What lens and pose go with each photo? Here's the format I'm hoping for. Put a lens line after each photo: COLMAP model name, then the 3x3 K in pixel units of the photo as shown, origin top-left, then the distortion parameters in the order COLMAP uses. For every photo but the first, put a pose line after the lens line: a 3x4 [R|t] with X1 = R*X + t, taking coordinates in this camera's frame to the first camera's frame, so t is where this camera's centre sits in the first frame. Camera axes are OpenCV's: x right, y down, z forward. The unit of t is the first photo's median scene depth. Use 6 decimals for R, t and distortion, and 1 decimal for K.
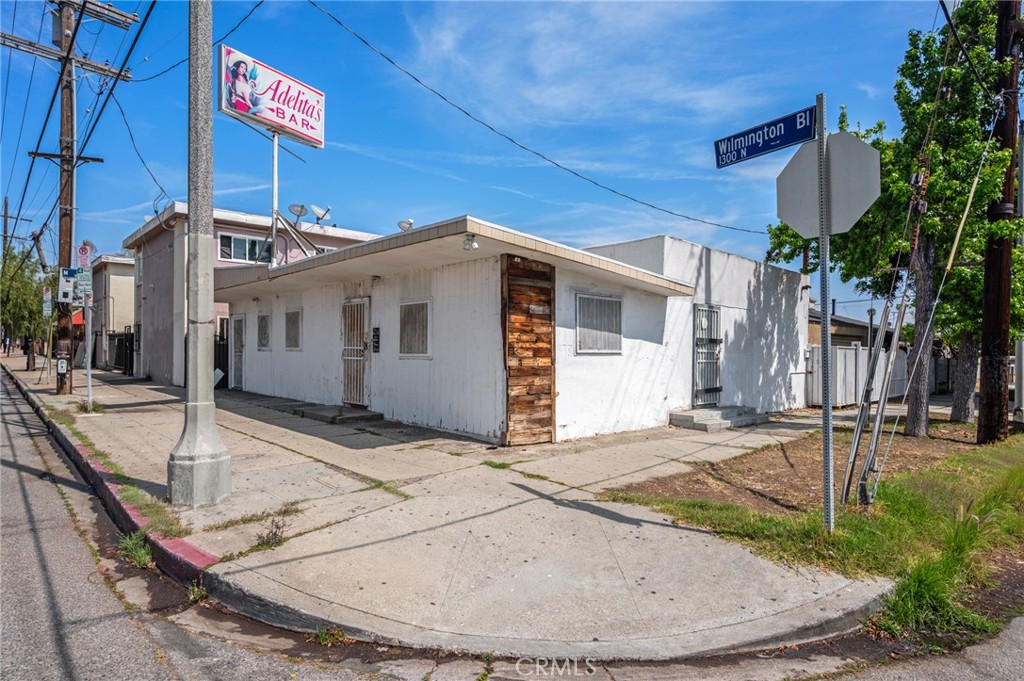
lens RADIAL K [[548.1, 0, 512.0], [0, 548.1, 340.5], [0, 0, 1]] dist [-0.000157, 0.000023]
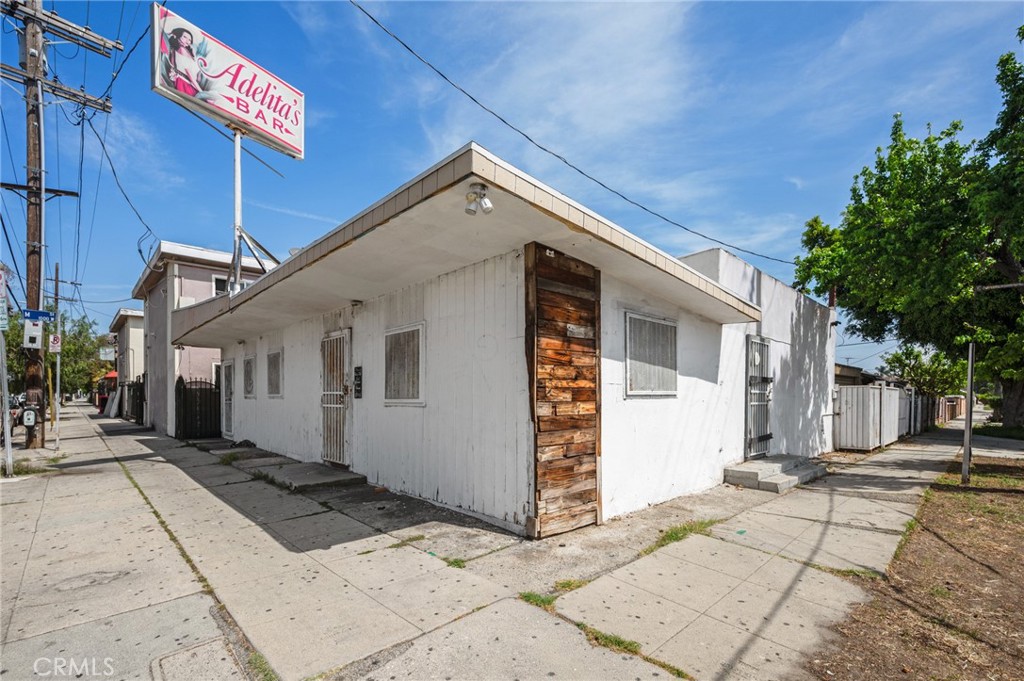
lens RADIAL K [[457.6, 0, 530.0], [0, 457.6, 363.1], [0, 0, 1]] dist [-0.000161, -0.000115]
pose [[0.999105, -0.009229, 0.041280, -0.027728], [0.011425, 0.998514, -0.053283, 0.009513], [-0.040727, 0.053707, 0.997726, 0.337883]]
